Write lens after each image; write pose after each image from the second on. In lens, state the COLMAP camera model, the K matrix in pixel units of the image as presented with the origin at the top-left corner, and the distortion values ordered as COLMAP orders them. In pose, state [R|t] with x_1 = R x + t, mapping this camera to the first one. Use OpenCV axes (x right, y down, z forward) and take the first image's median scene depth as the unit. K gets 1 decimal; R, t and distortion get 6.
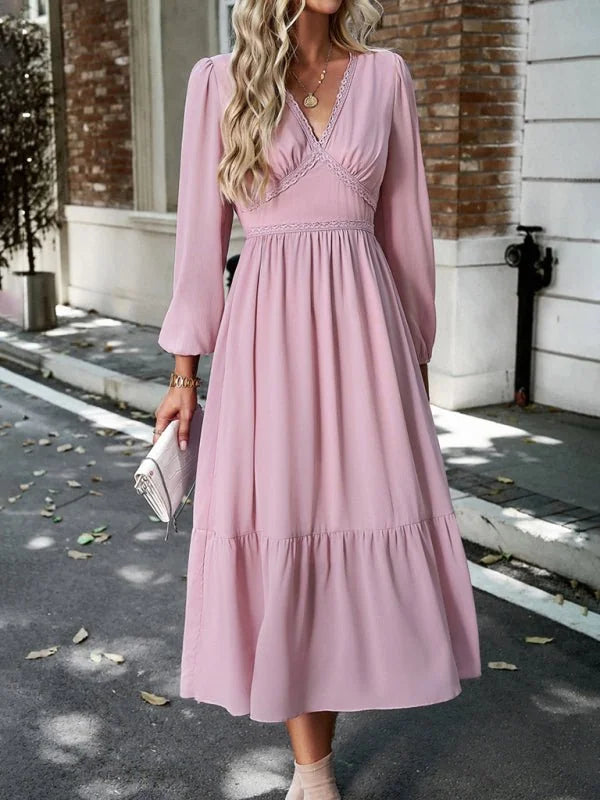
lens RADIAL K [[1197.1, 0, 288.7], [0, 1197.1, 383.2], [0, 0, 1]] dist [0.009044, 0.000000]
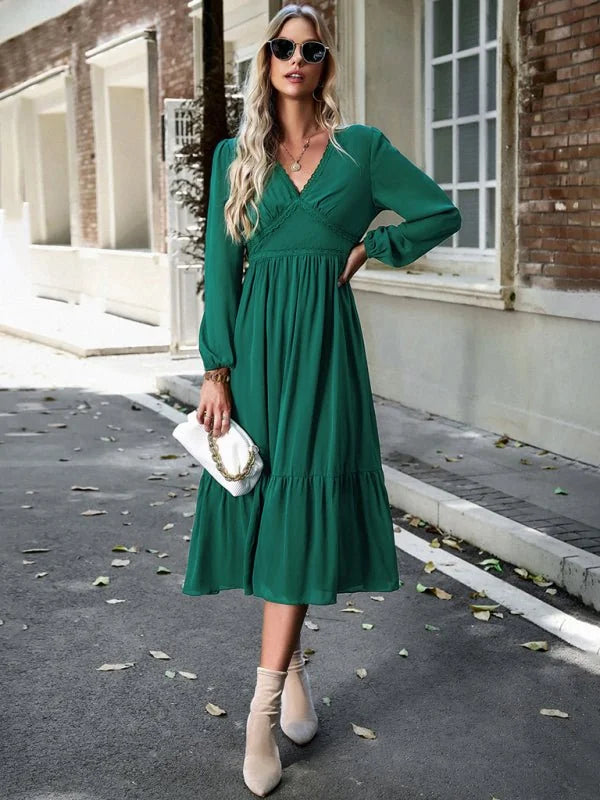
lens RADIAL K [[1272.7, 0, 298.0], [0, 1272.7, 373.3], [0, 0, 1]] dist [0.014488, 0.000000]
pose [[0.974703, 0.022610, -0.222358, 0.111329], [-0.037631, 0.997269, -0.063553, 0.017019], [0.220313, 0.070313, 0.972892, -0.049545]]
